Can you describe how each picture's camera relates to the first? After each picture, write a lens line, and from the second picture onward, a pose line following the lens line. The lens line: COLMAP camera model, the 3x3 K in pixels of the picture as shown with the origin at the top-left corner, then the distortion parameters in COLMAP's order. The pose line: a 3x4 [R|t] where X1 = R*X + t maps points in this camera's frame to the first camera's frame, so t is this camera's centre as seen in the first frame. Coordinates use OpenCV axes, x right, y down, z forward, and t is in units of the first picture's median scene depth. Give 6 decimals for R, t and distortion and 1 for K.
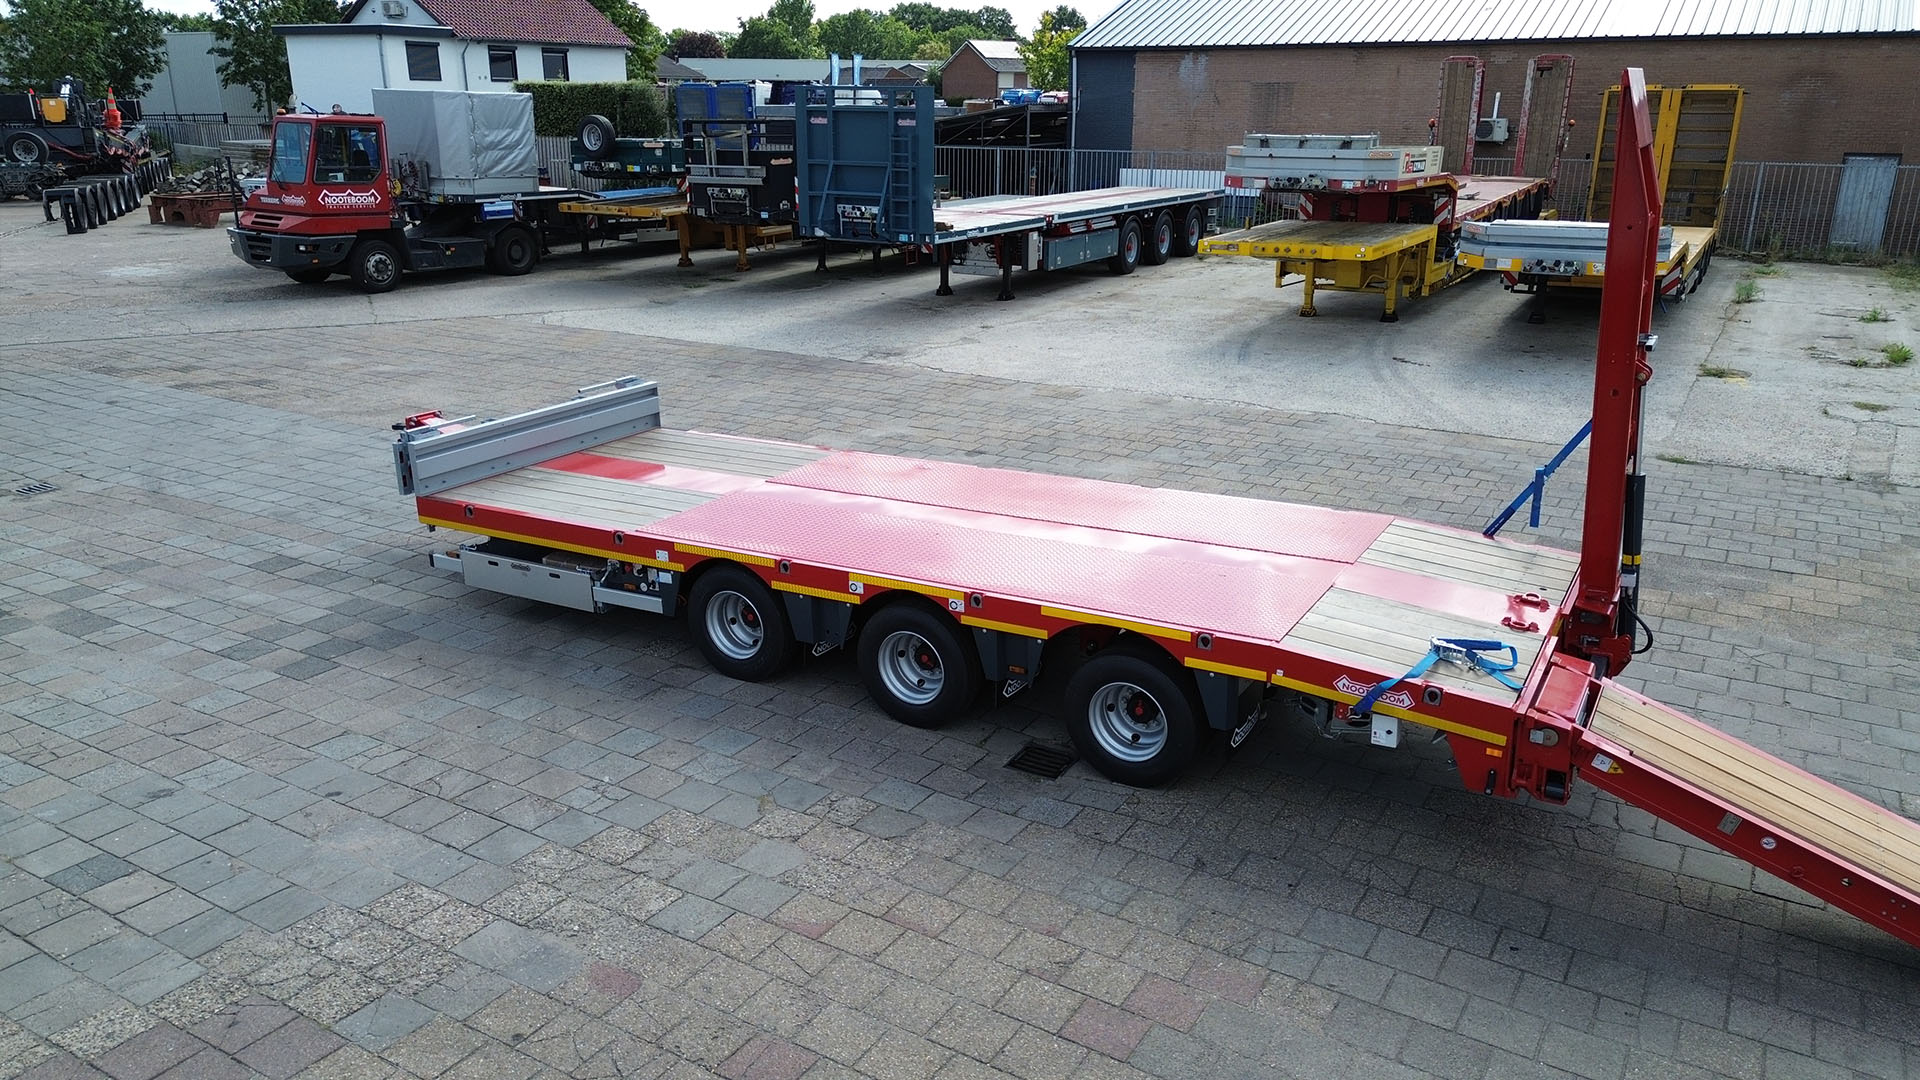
lens RADIAL K [[1359.3, 0, 959.8], [0, 1359.3, 541.6], [0, 0, 1]] dist [0.057571, -0.048436]
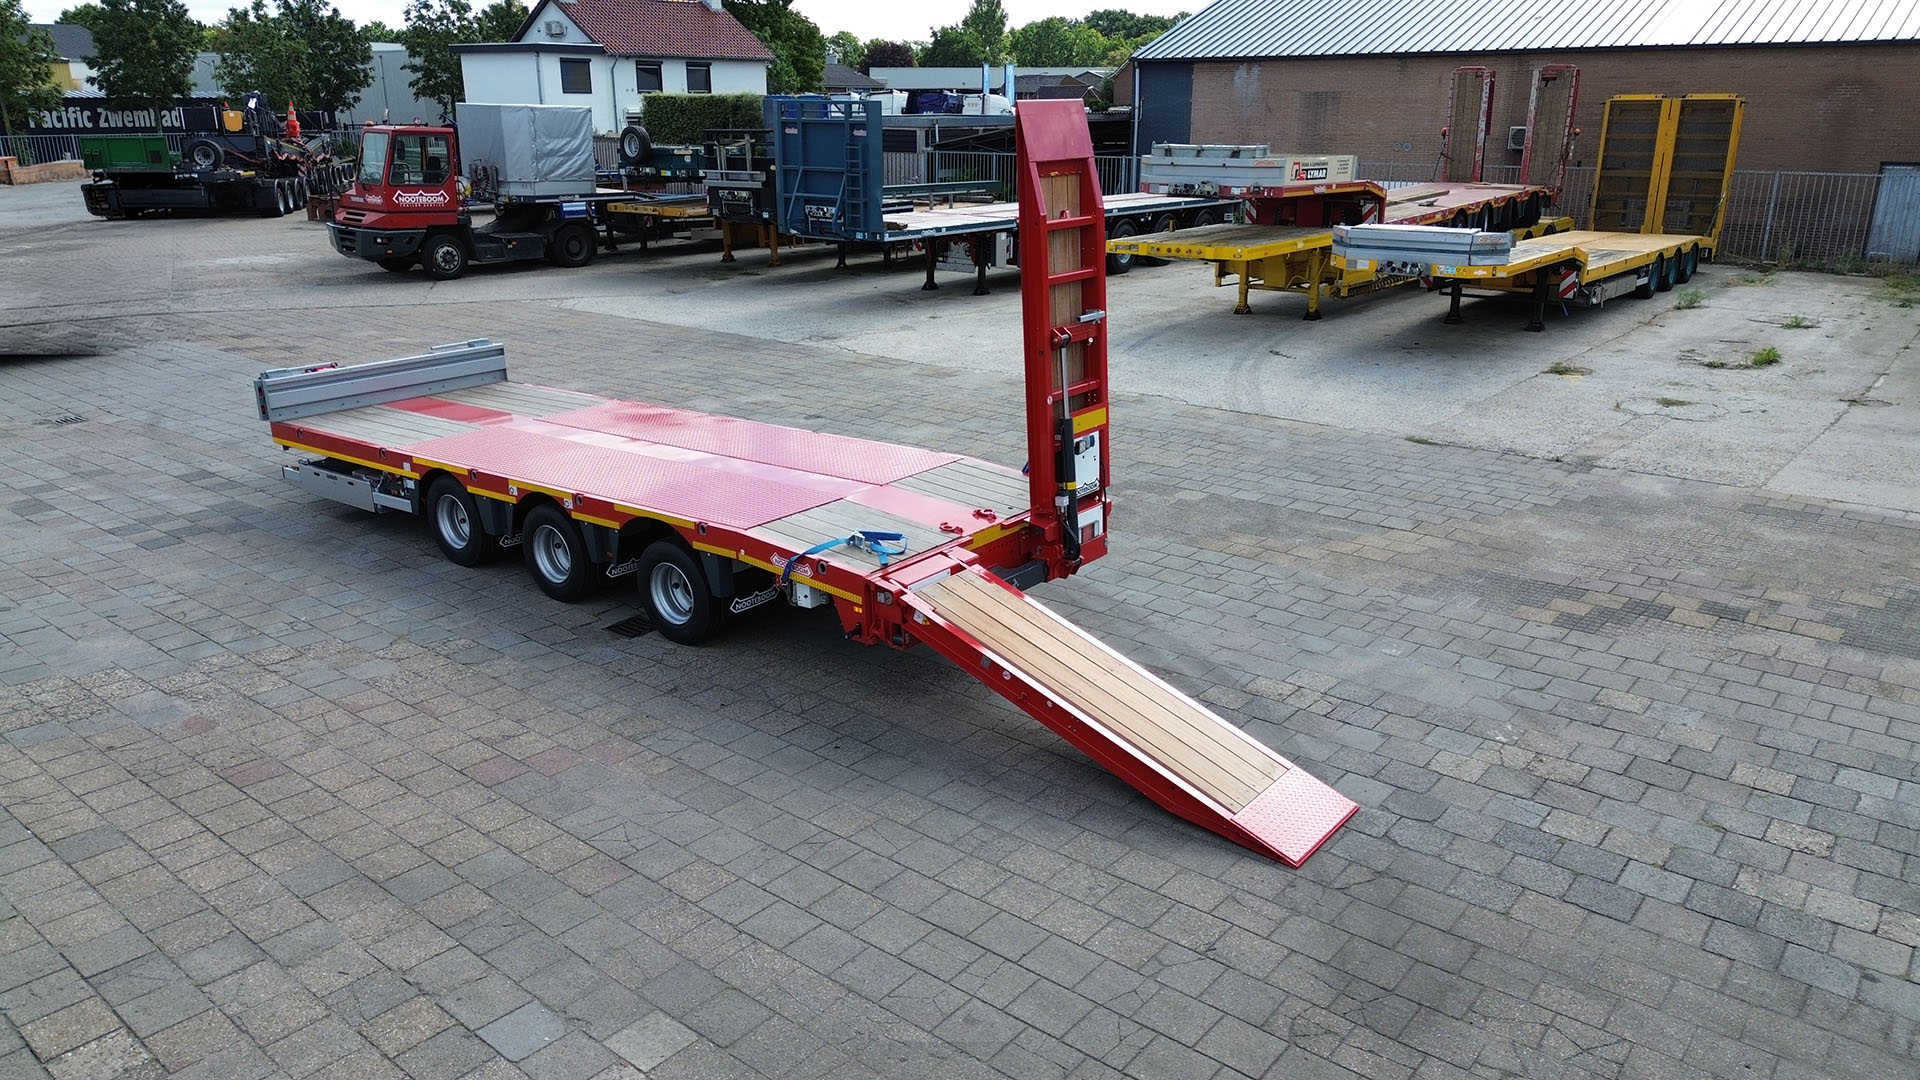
lens RADIAL K [[1359.3, 0, 957.2], [0, 1359.3, 542.8], [0, 0, 1]] dist [0.057571, -0.048436]
pose [[0.989323, 0.041629, -0.139667, 0.227171], [-0.042123, 0.999112, -0.000583, 0.028656], [0.139519, 0.006460, 0.990198, -0.103696]]
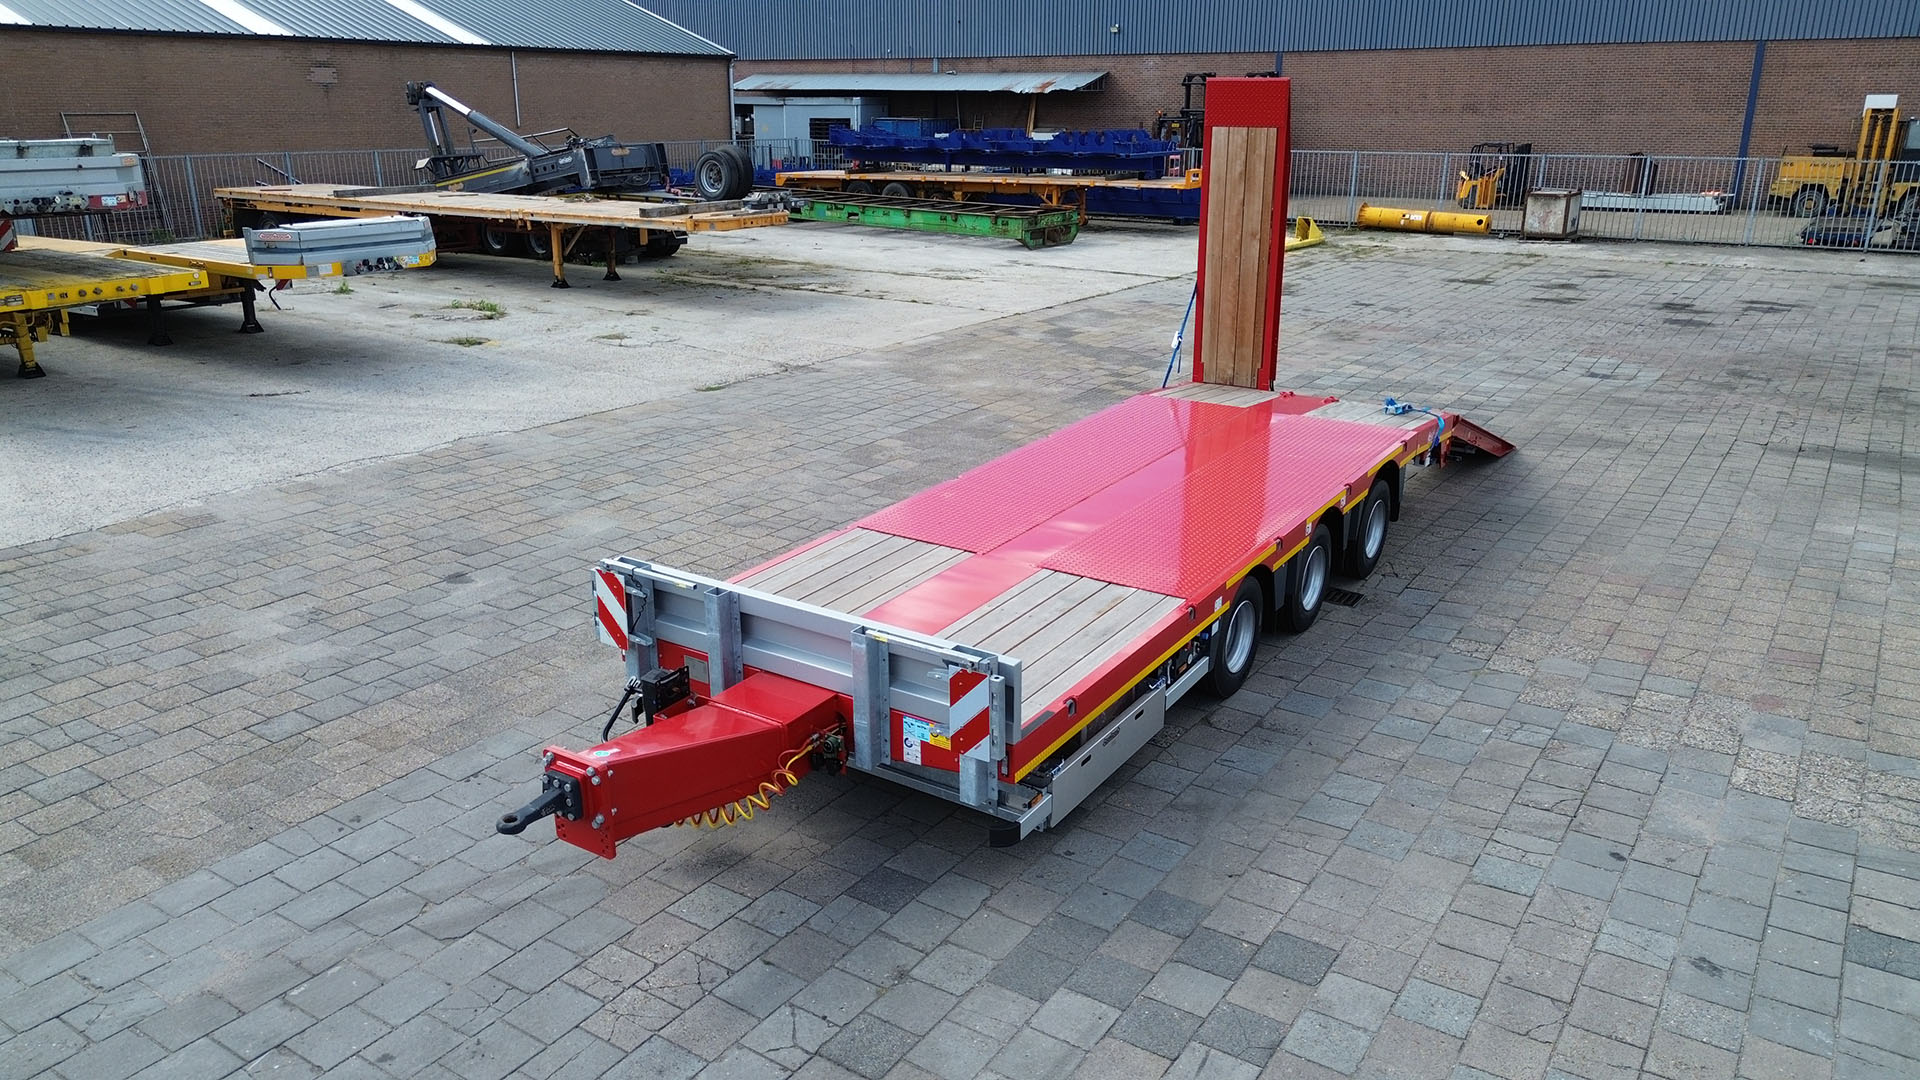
lens RADIAL K [[1359.3, 0, 955.1], [0, 1359.3, 533.1], [0, 0, 1]] dist [0.057571, -0.048436]
pose [[0.055275, -0.307838, 0.949832, -0.499902], [0.307493, 0.910300, 0.277131, -0.157104], [-0.949944, 0.276748, 0.144975, 0.476241]]
